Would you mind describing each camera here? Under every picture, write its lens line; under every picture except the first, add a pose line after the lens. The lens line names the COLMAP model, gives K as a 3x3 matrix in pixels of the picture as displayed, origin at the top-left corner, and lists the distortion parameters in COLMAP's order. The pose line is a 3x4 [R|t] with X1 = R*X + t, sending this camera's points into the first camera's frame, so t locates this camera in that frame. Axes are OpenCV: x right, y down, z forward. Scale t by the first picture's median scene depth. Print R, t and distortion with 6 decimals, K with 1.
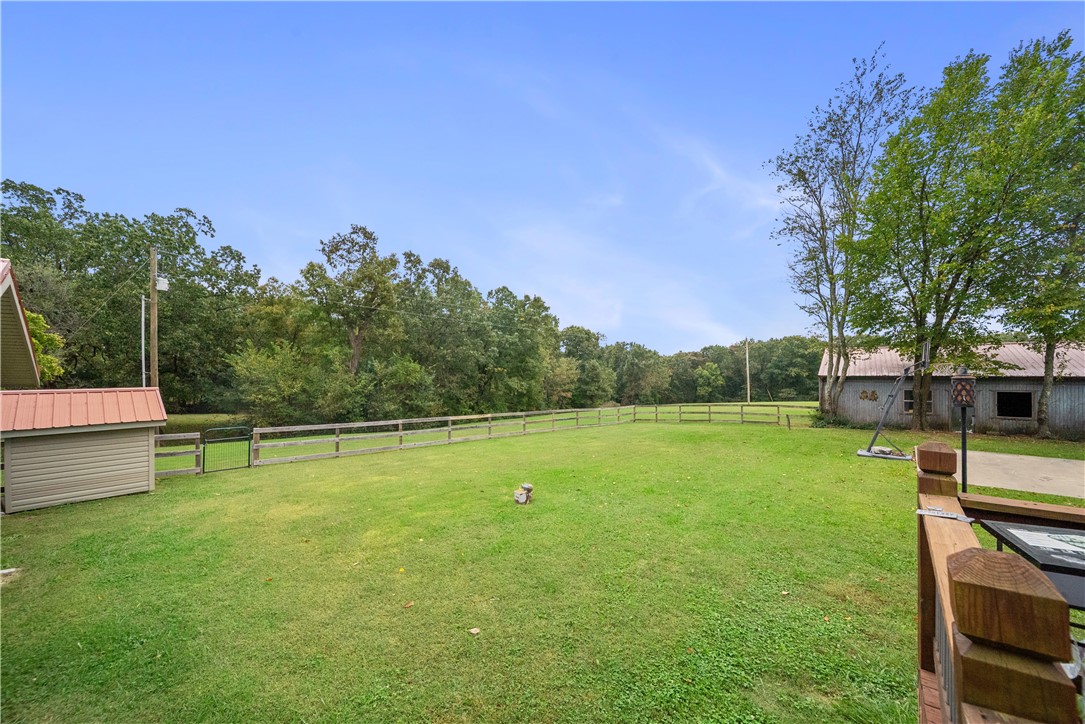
lens RADIAL K [[390.1, 0, 546.4], [0, 390.1, 373.5], [0, 0, 1]] dist [-0.000091, -0.000077]
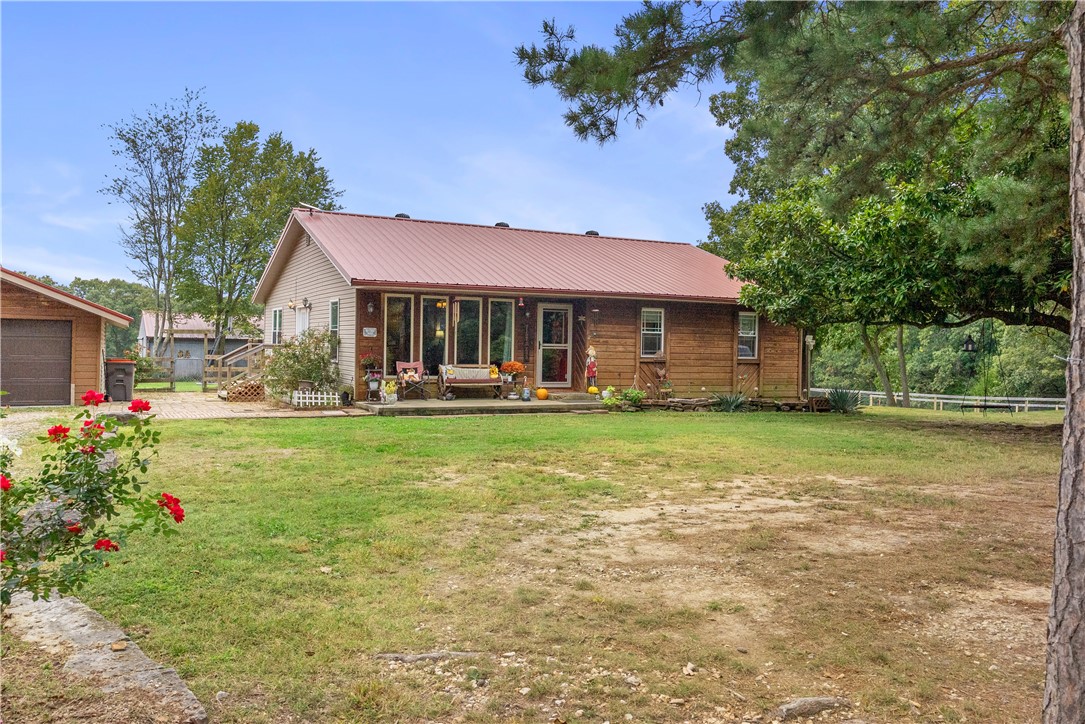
lens RADIAL K [[871.5, 0, 542.5], [0, 871.5, 362.0], [0, 0, 1]] dist [0.000051, -0.001319]
pose [[0.391489, -0.001546, 0.920181, -1.178967], [-0.018827, 0.999776, 0.009690, 0.033851], [-0.919990, -0.021118, 0.391372, -1.032018]]
